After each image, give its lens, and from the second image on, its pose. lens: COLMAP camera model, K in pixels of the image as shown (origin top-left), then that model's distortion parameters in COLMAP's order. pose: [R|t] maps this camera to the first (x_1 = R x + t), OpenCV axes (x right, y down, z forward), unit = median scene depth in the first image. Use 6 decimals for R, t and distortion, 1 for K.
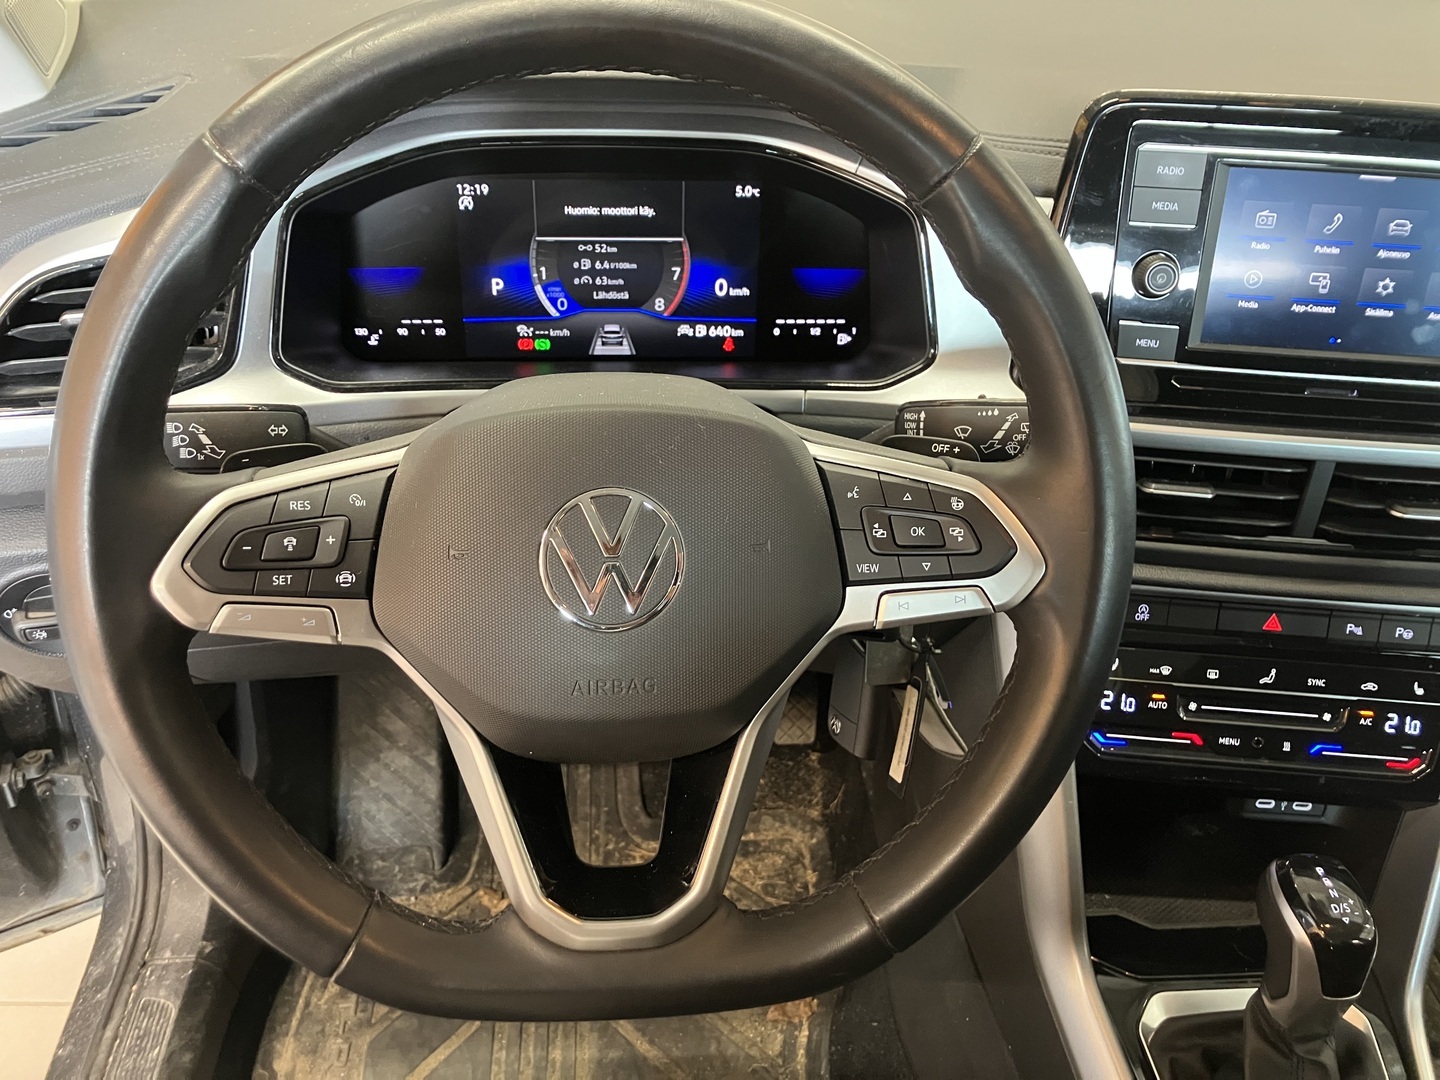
lens RADIAL K [[1174.4, 0, 721.6], [0, 1174.4, 531.0], [0, 0, 1]] dist [0.044710, -0.078115]
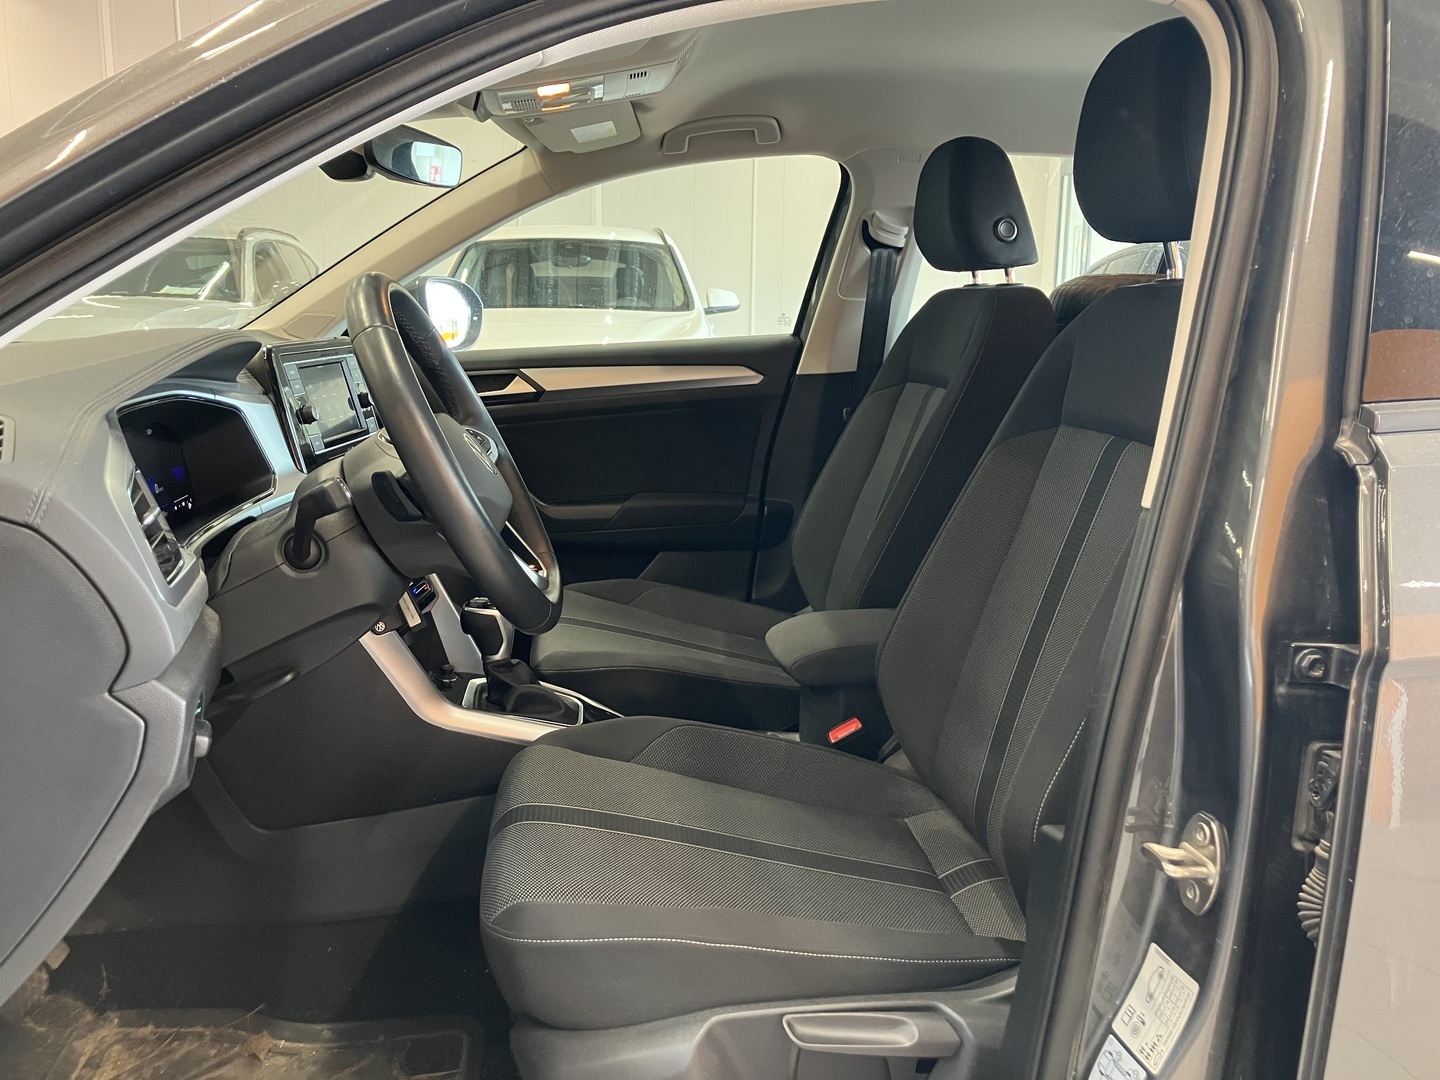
lens RADIAL K [[1174.4, 0, 721.6], [0, 1174.4, 531.0], [0, 0, 1]] dist [0.044710, -0.078115]
pose [[-0.048652, -0.225060, 0.973129, -1.663468], [0.563633, 0.798152, 0.212772, -0.061225], [-0.824591, 0.558839, 0.088020, 0.214651]]
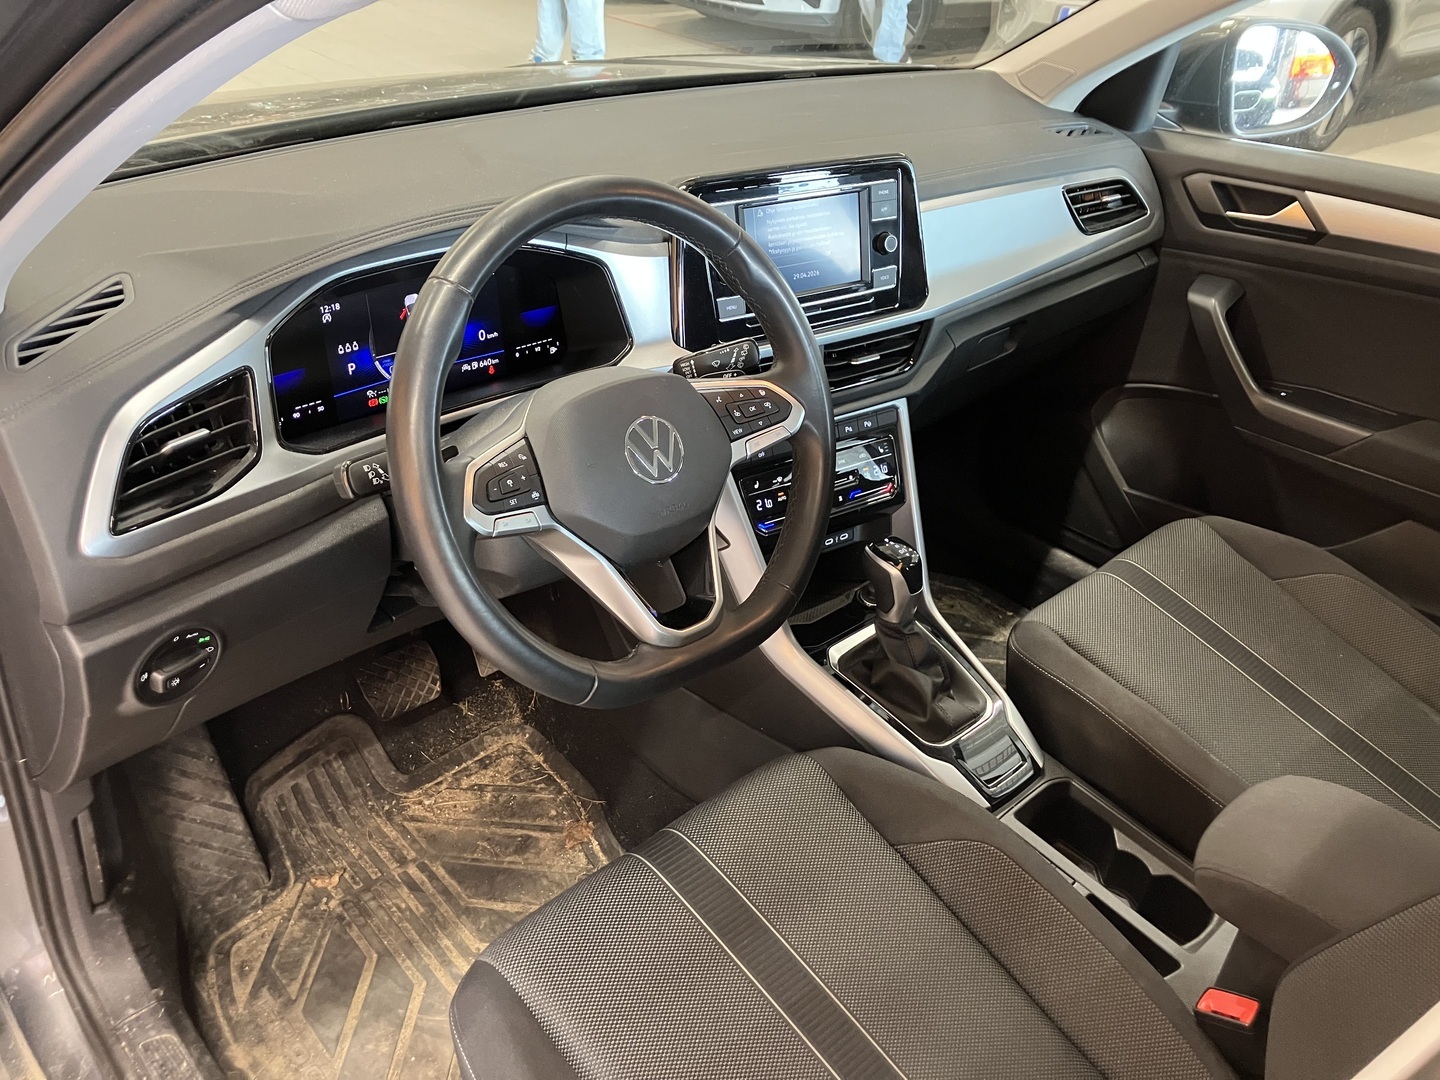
lens RADIAL K [[1174.4, 0, 721.6], [0, 1174.4, 531.0], [0, 0, 1]] dist [0.044710, -0.078115]
pose [[0.781655, -0.317418, 0.536900, -0.664893], [0.329147, 0.941118, 0.077199, 0.022468], [-0.529790, 0.116375, 0.840107, -0.452335]]
